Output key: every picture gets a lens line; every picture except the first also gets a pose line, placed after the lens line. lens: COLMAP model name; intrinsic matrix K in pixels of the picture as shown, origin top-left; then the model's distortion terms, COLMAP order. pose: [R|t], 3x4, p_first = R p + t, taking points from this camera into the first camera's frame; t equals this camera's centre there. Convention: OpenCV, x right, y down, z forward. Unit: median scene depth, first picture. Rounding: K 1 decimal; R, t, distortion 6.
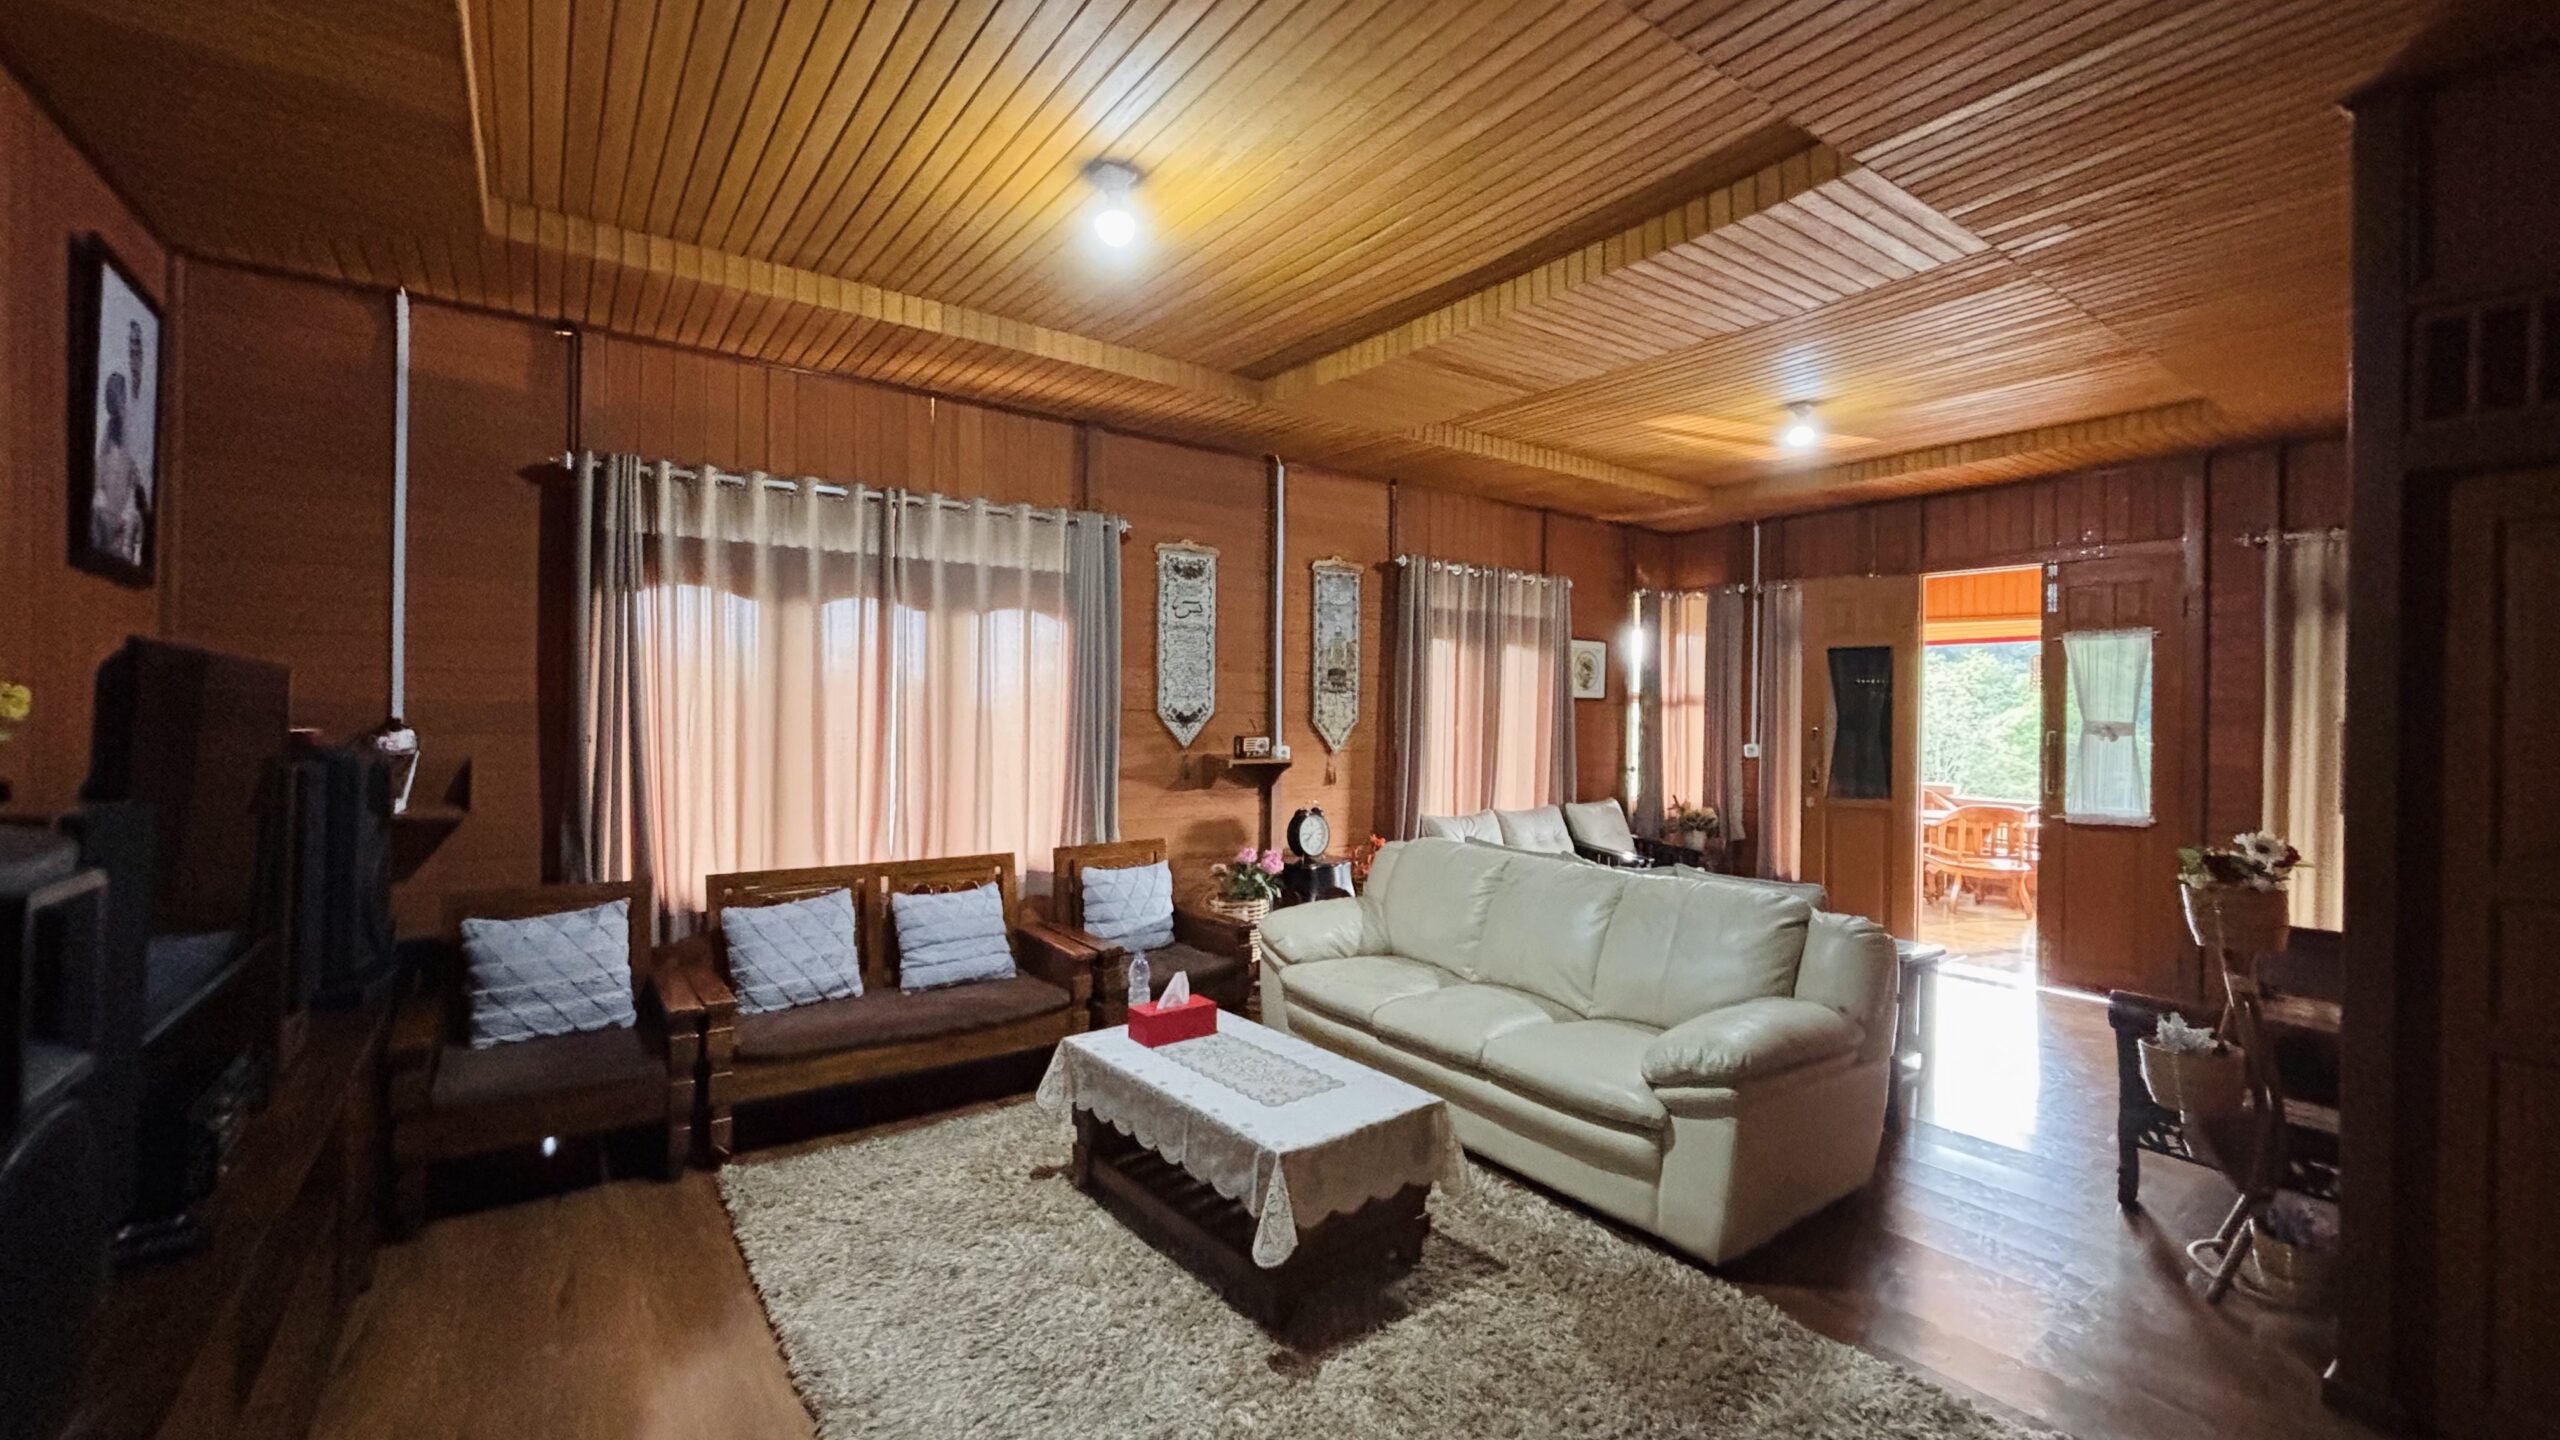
lens RADIAL K [[1036.9, 0, 1276.6], [0, 1036.9, 728.3], [0, 0, 1]] dist [0.004322, 0.000176]
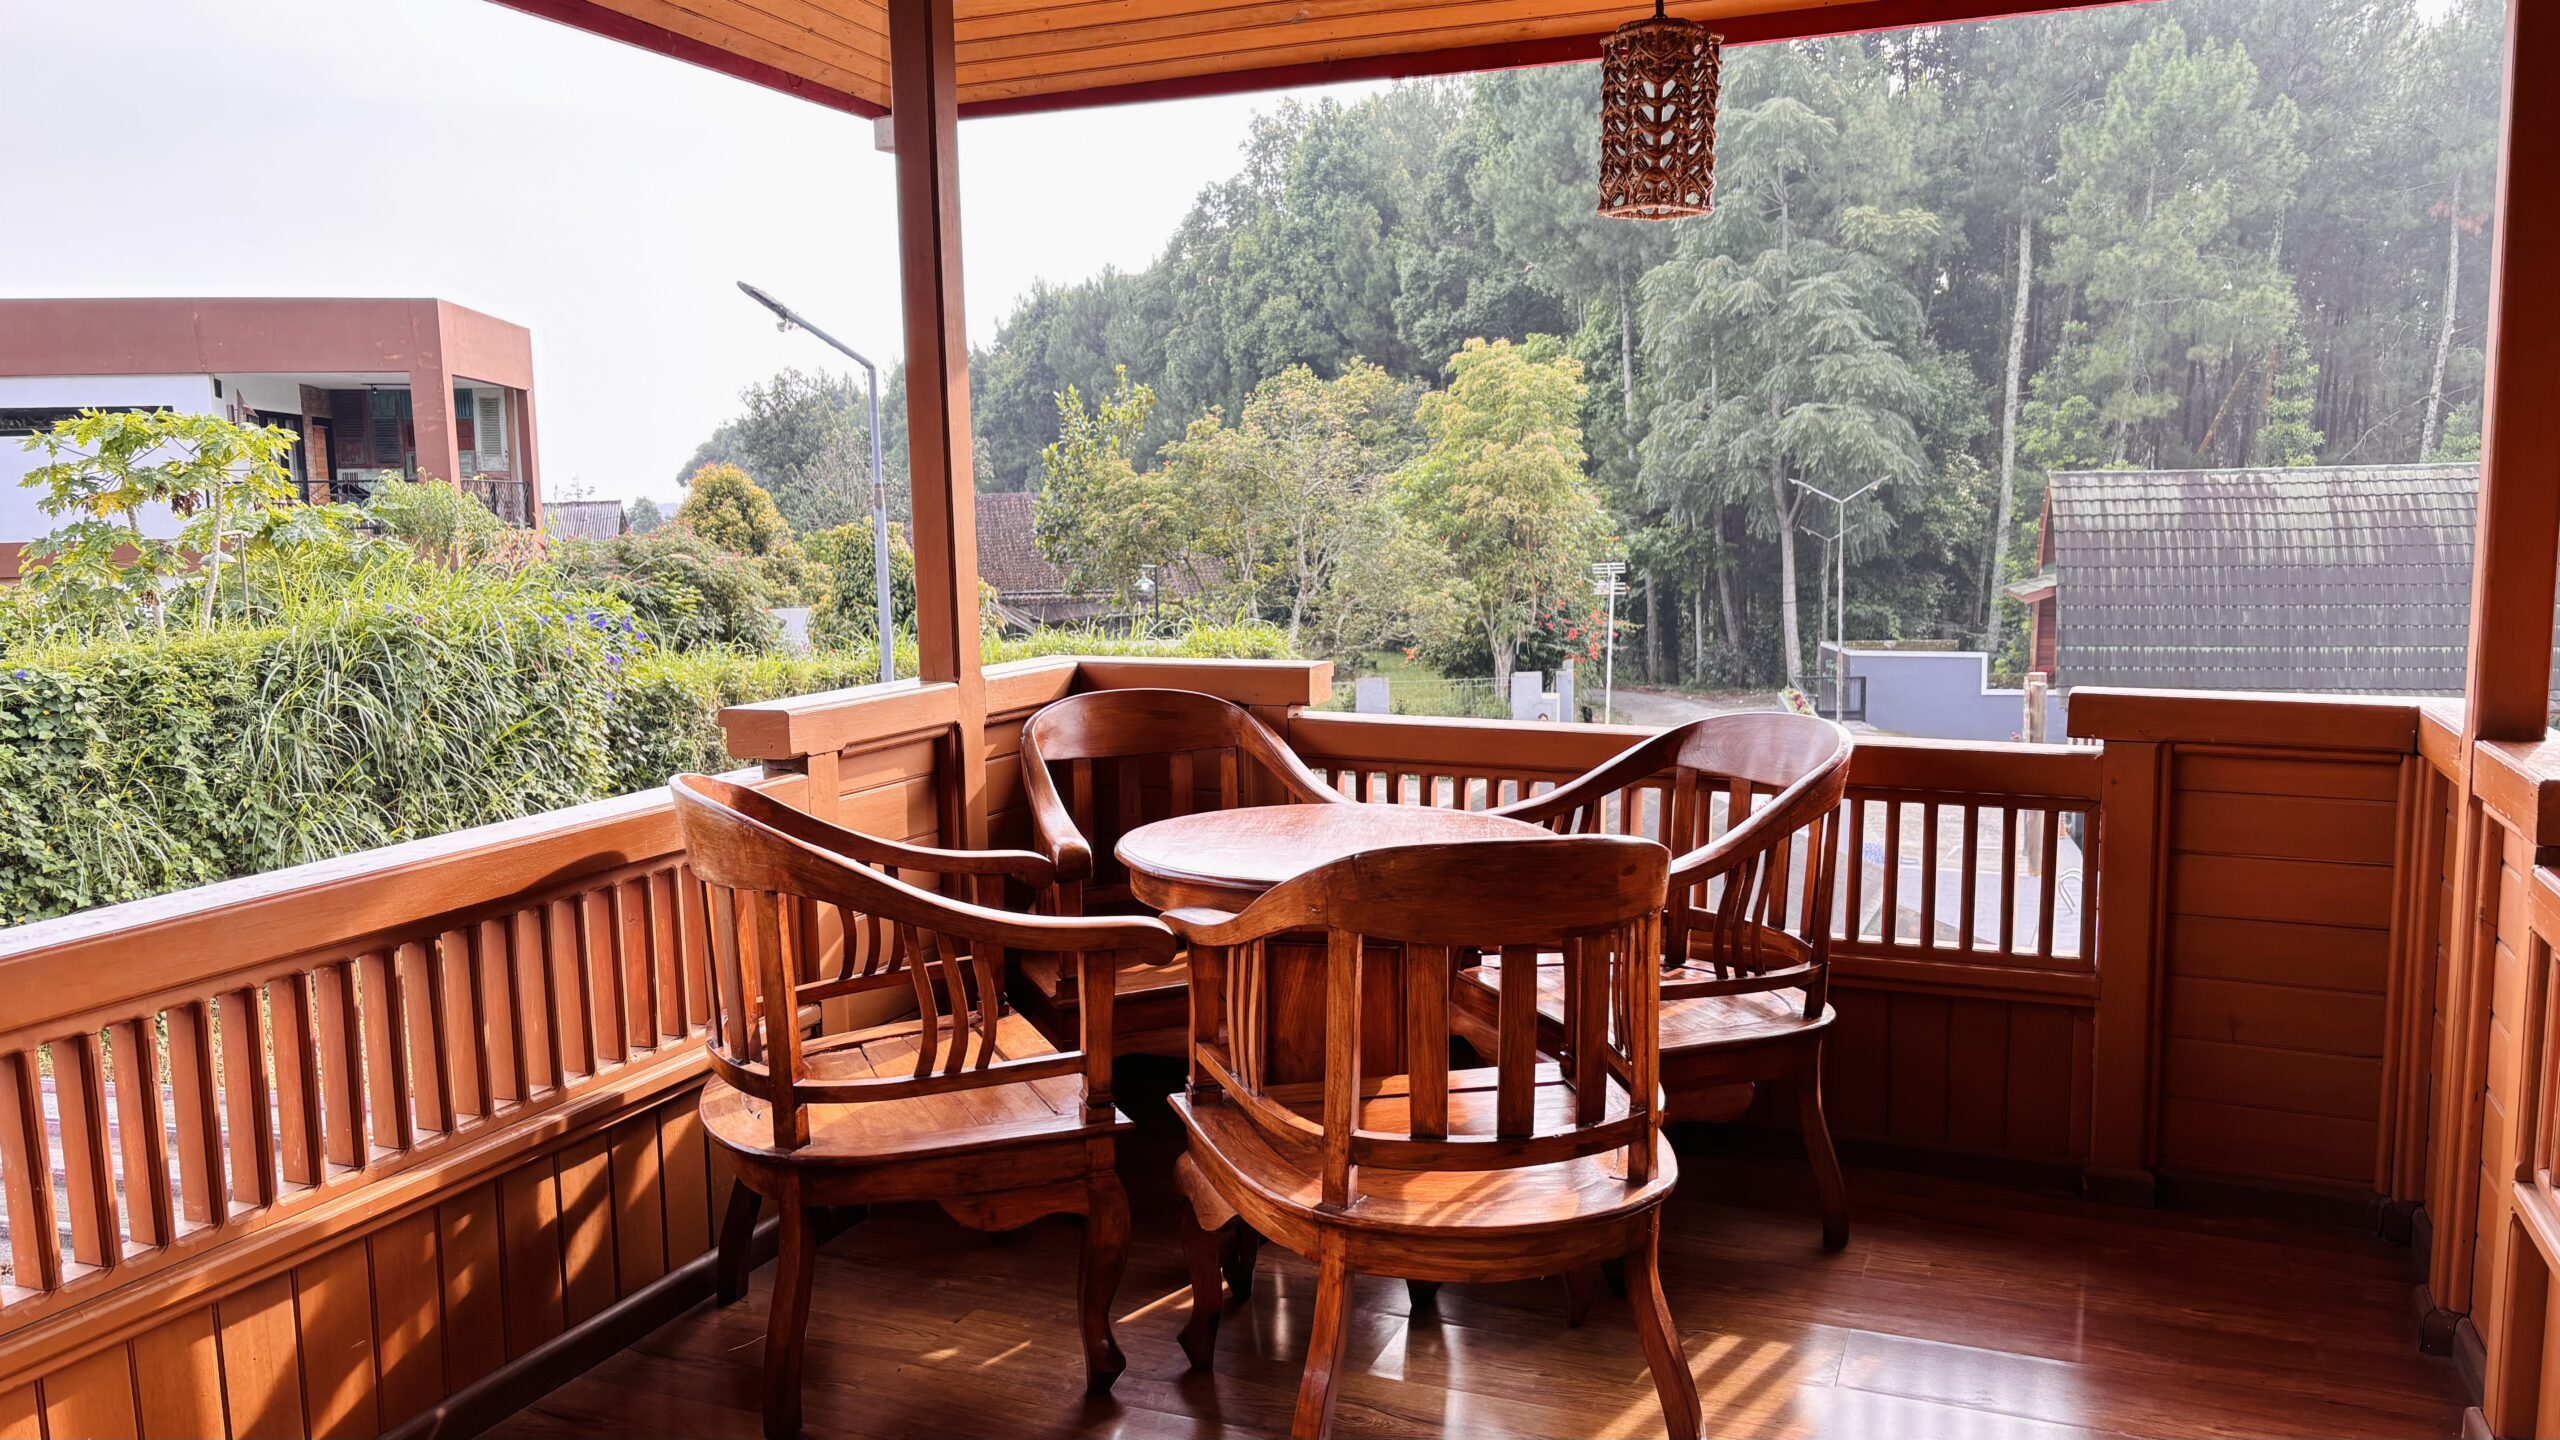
lens RADIAL K [[1877.2, 0, 1280.7], [0, 1877.2, 731.5], [0, 0, 1]] dist [-0.000181, -0.000405]
pose [[0.852054, -0.078793, 0.517490, 0.143804], [0.015254, 0.991924, 0.125914, 0.000016], [-0.523232, -0.099392, 0.846374, 0.215415]]
